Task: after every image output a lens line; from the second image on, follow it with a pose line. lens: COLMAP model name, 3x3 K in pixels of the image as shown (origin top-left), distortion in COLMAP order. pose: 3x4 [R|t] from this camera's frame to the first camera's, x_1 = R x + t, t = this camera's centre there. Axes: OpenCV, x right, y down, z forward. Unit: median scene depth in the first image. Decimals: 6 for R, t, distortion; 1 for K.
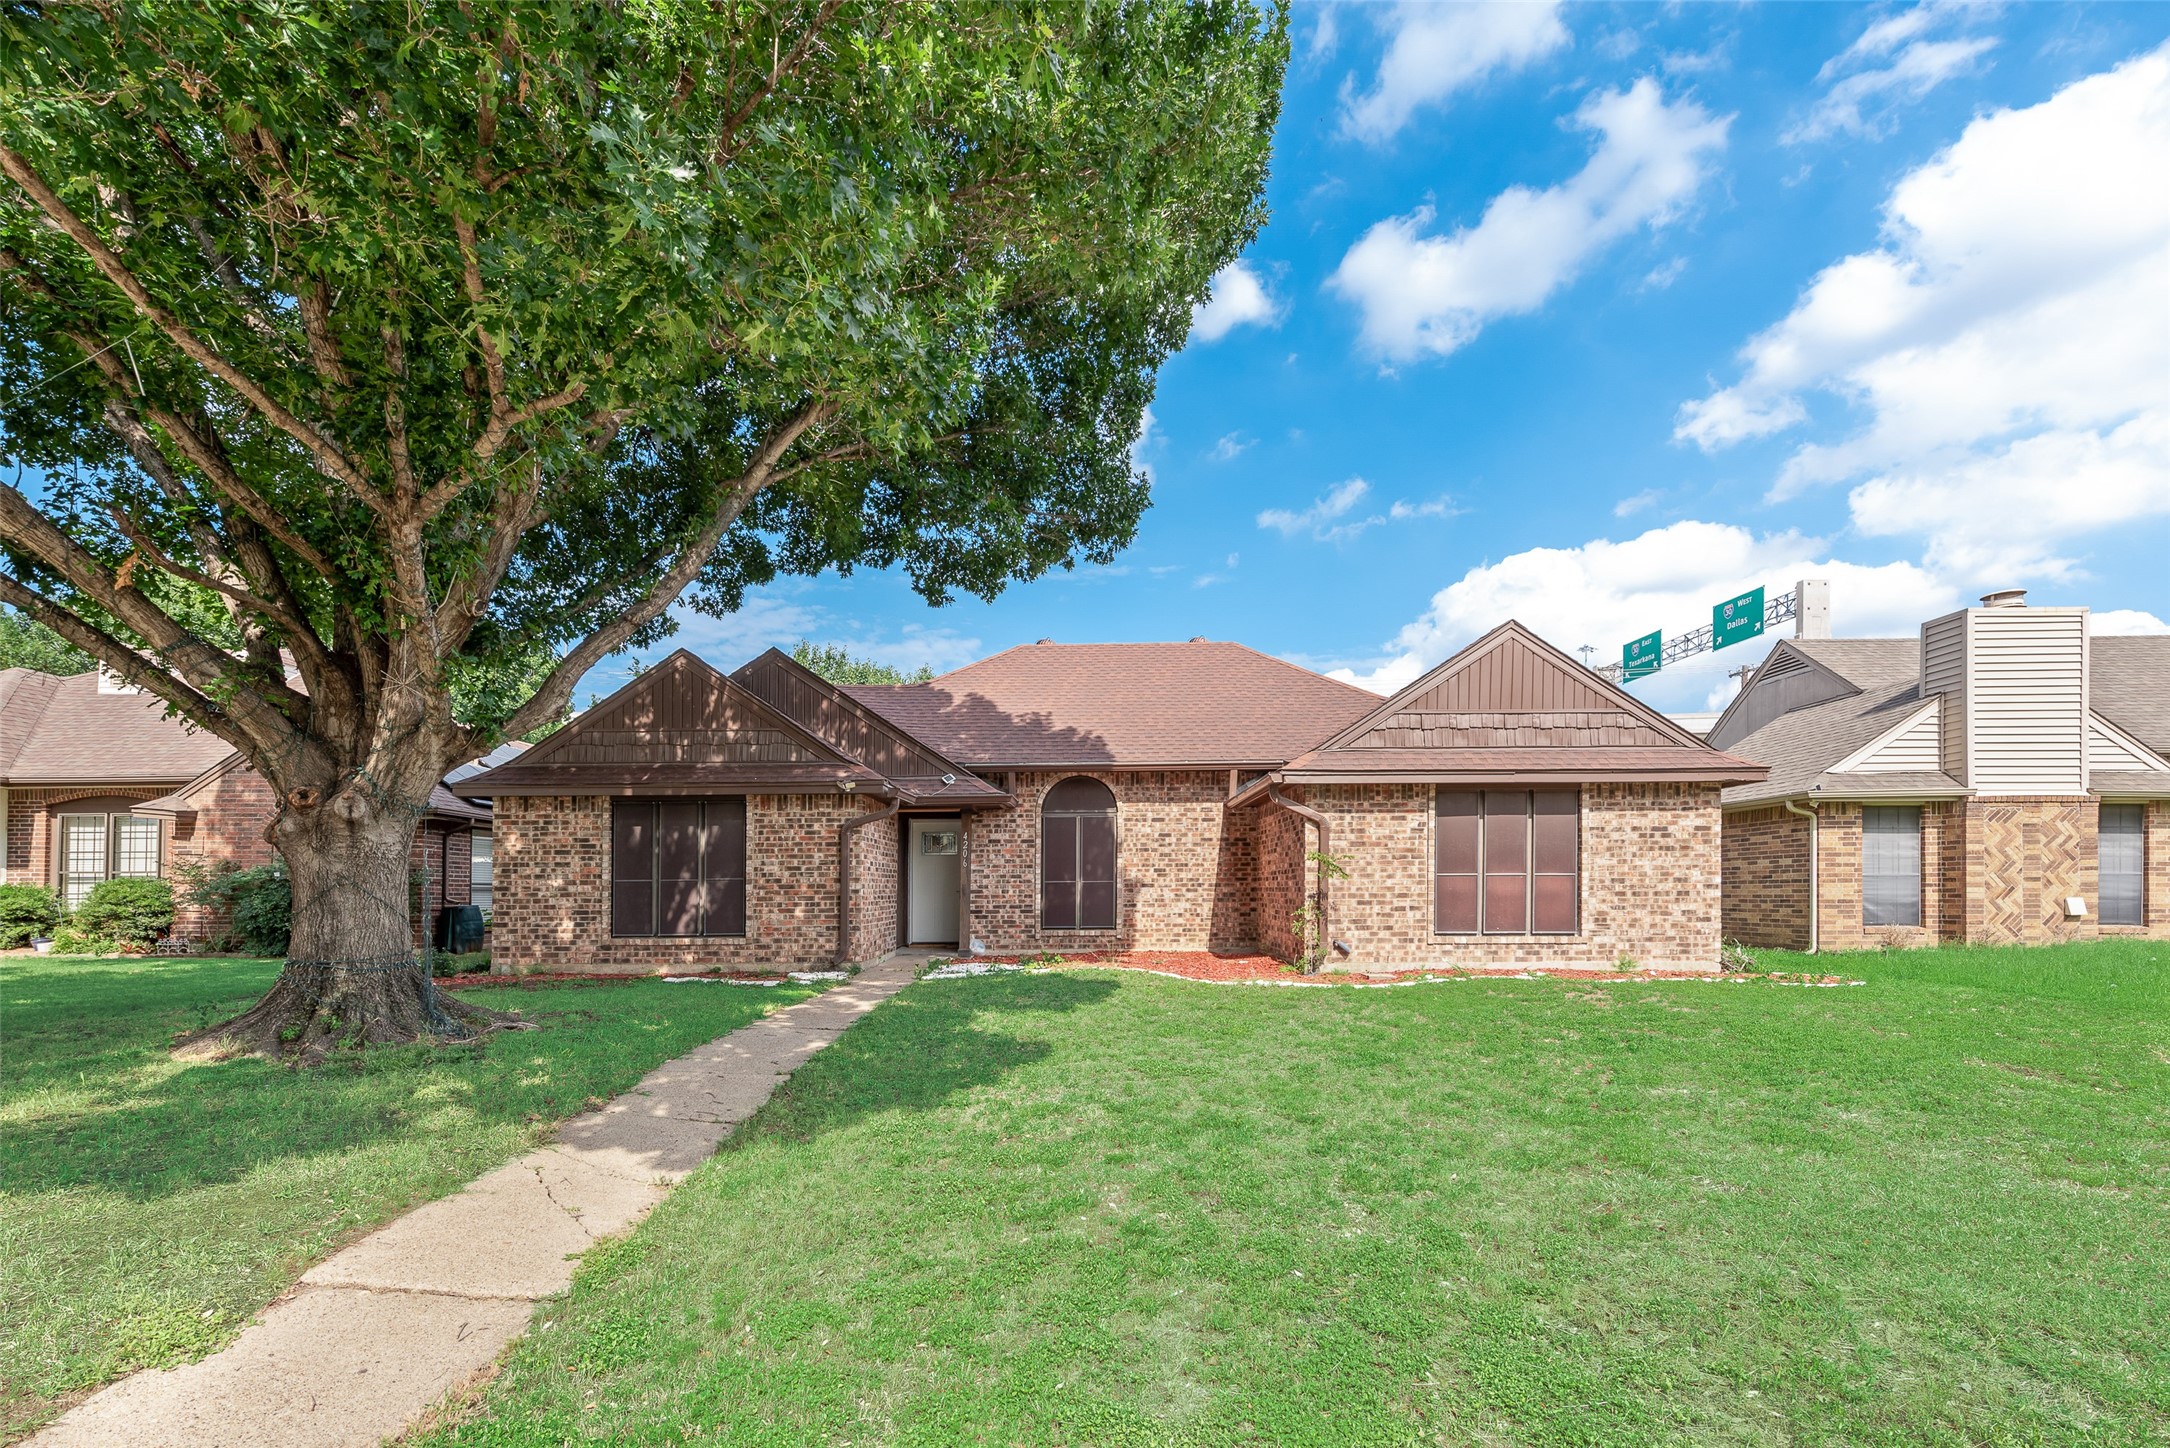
lens RADIAL K [[950.9, 0, 1065.2], [0, 950.9, 722.8], [0, 0, 1]] dist [0.006137, 0.001062]
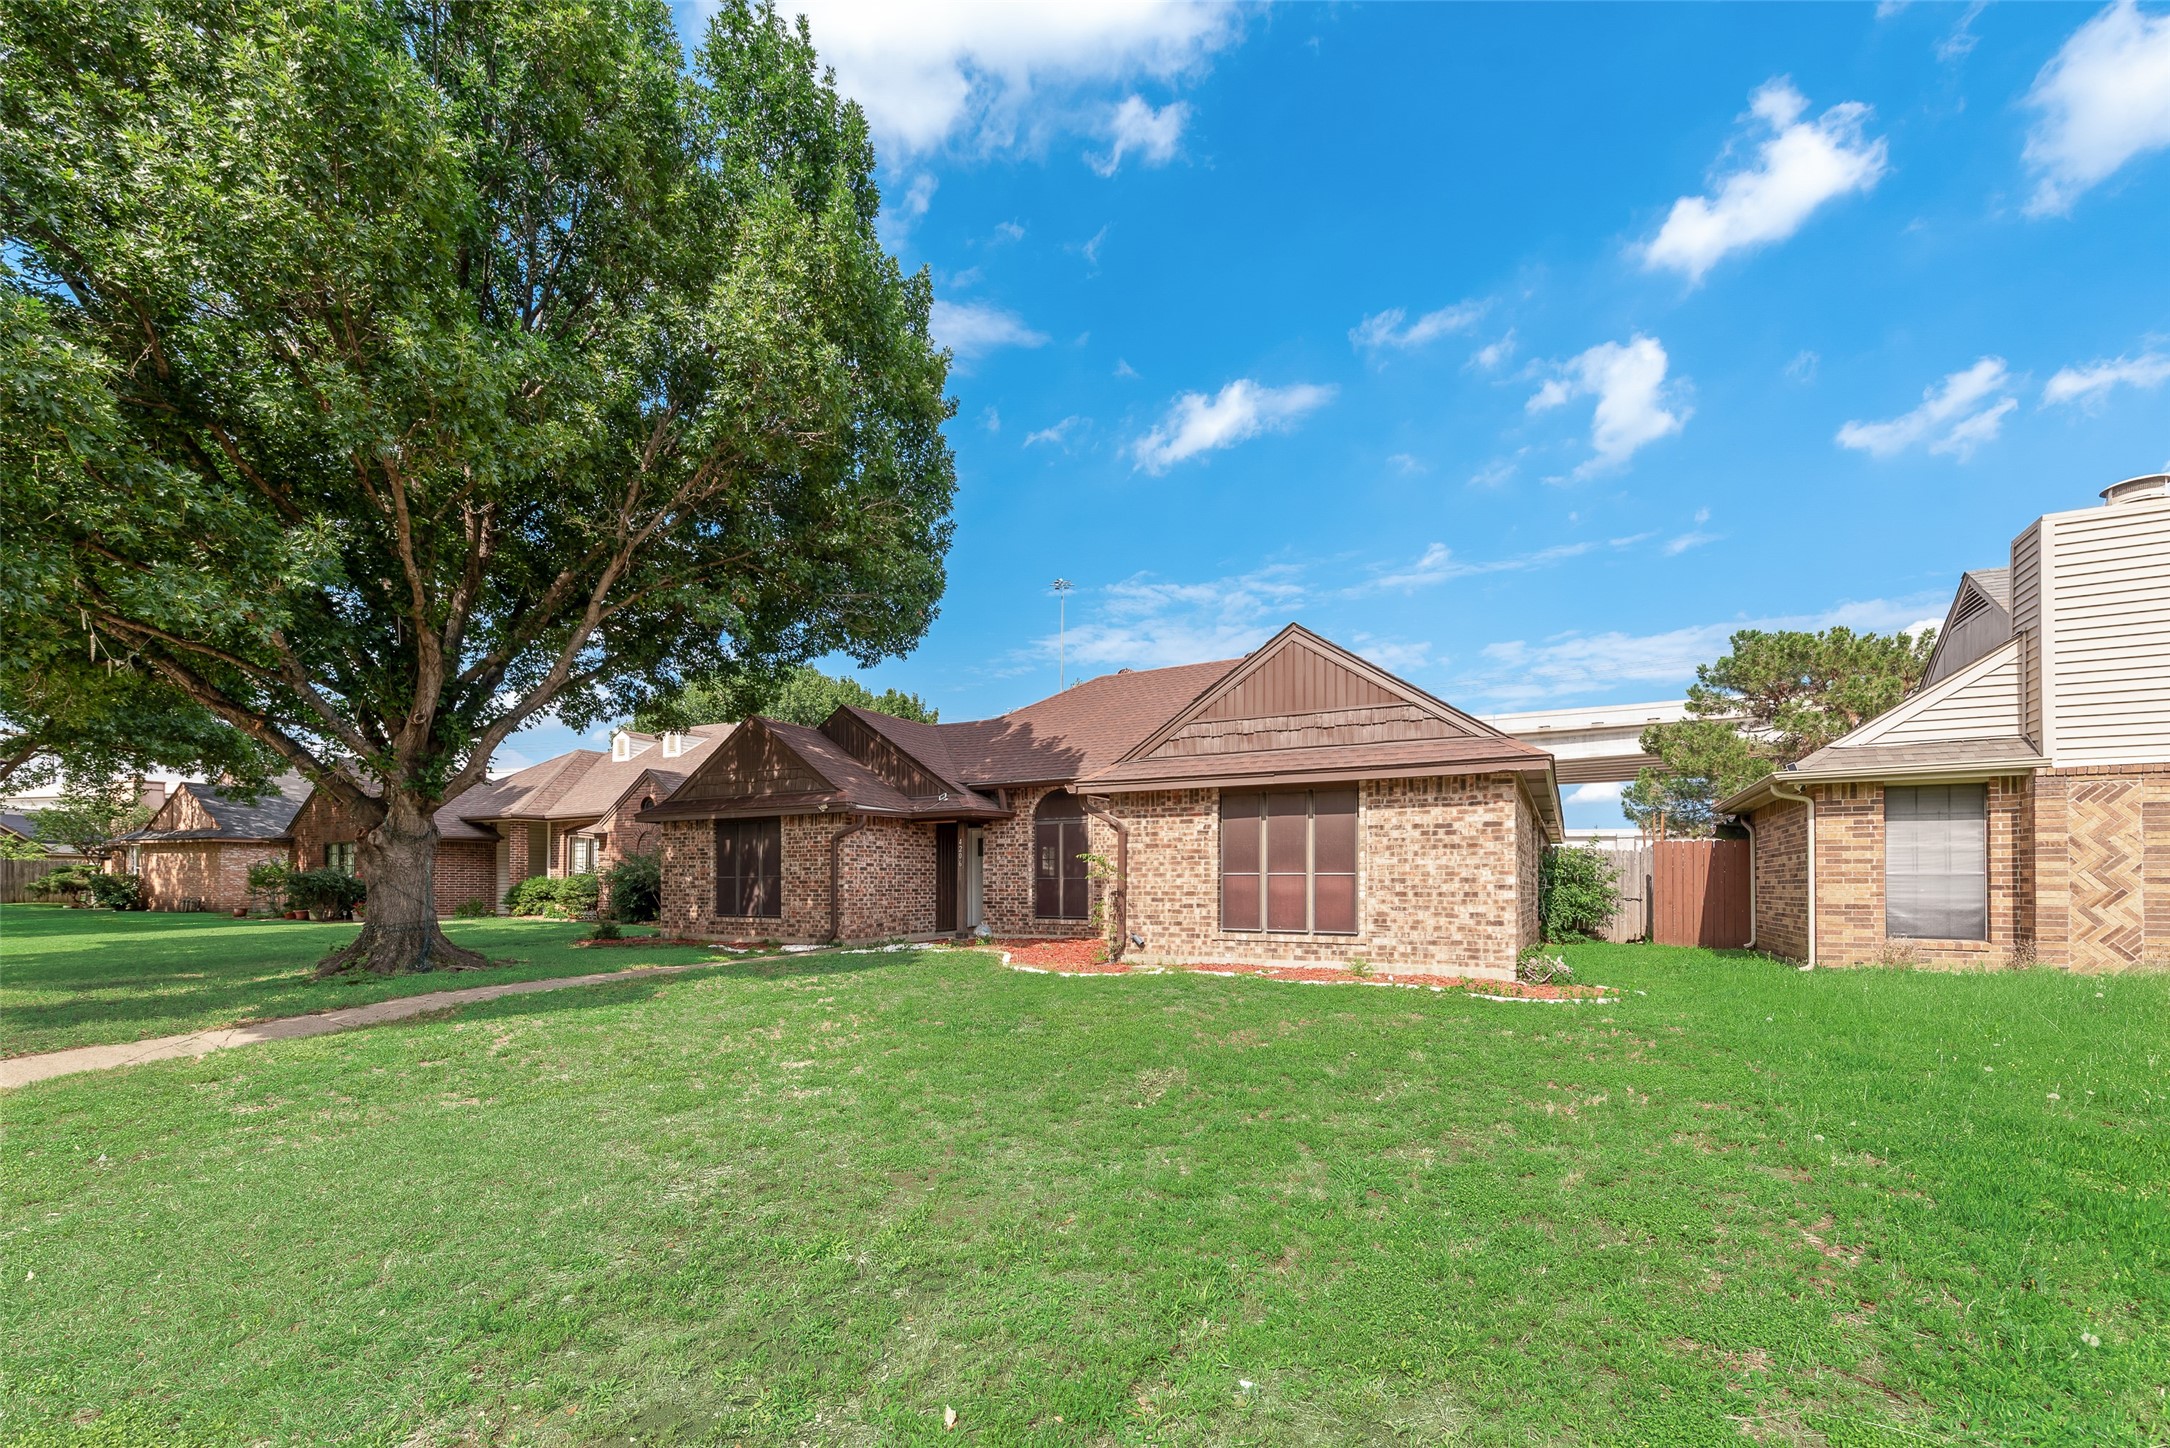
lens RADIAL K [[873.9, 0, 1108.4], [0, 873.9, 723.7], [0, 0, 1]] dist [0.007763, -0.000159]
pose [[0.891907, -0.075823, -0.445817, 0.676604], [0.073399, 0.997044, -0.022732, 0.005307], [0.446222, -0.012447, 0.894836, 0.072068]]
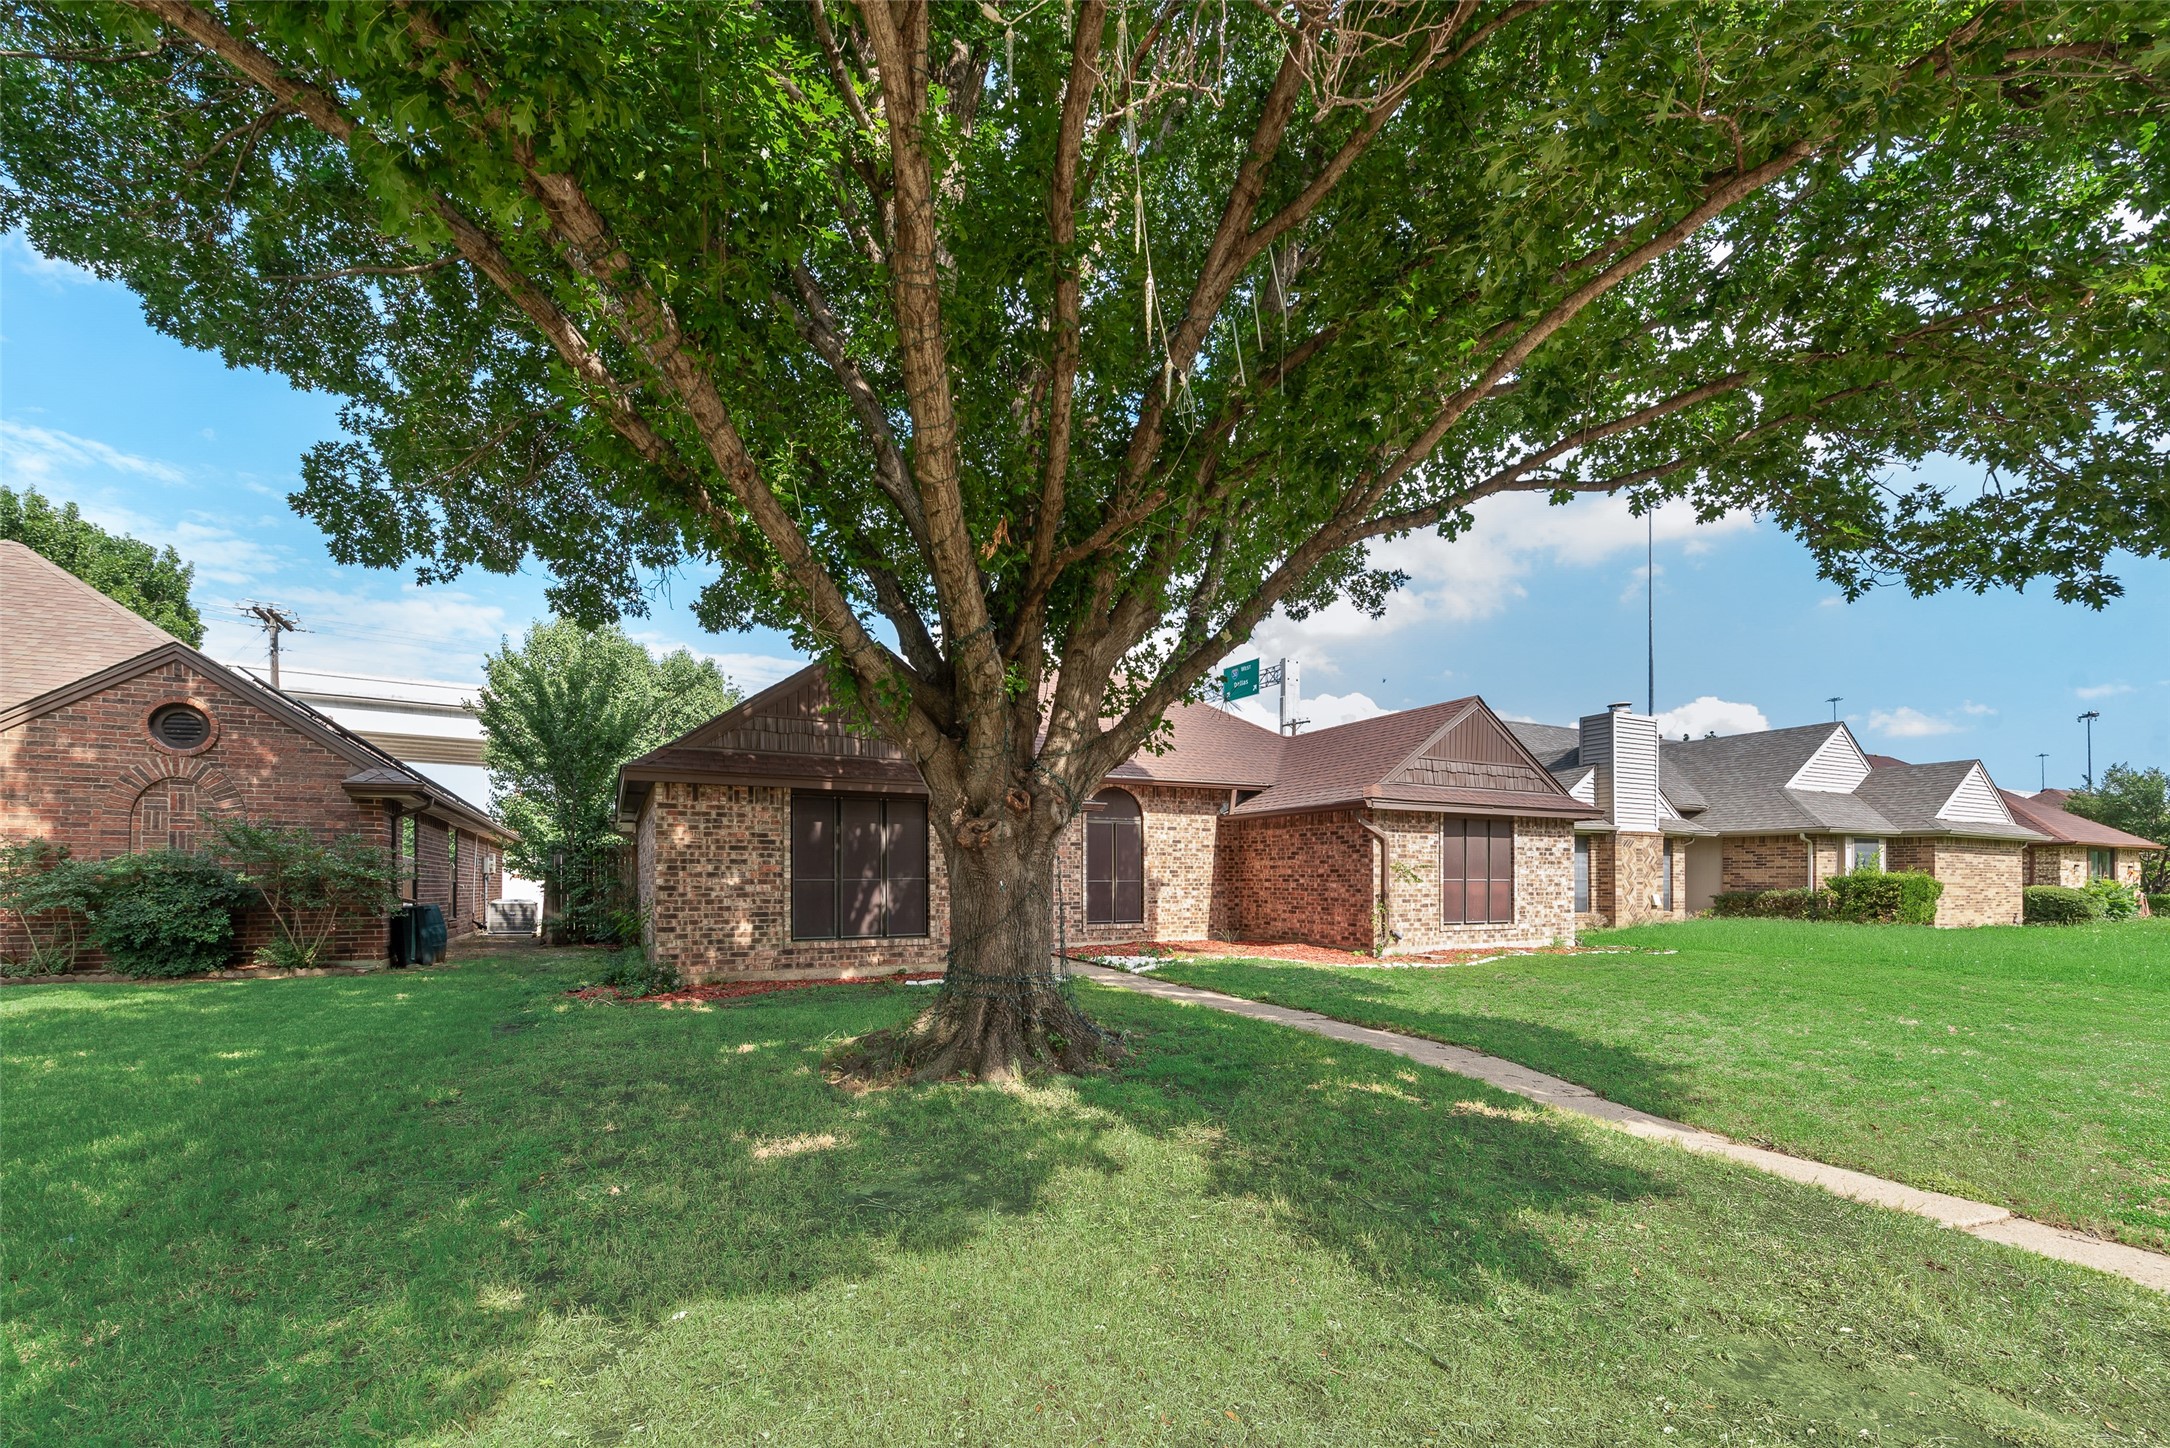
lens RADIAL K [[873.9, 0, 1033.6], [0, 873.9, 710.3], [0, 0, 1]] dist [0.007763, -0.000159]
pose [[0.892913, 0.091593, 0.440814, -0.658502], [-0.084795, 0.995778, -0.035144, 0.011422], [-0.442172, -0.005999, 0.896910, 0.130803]]
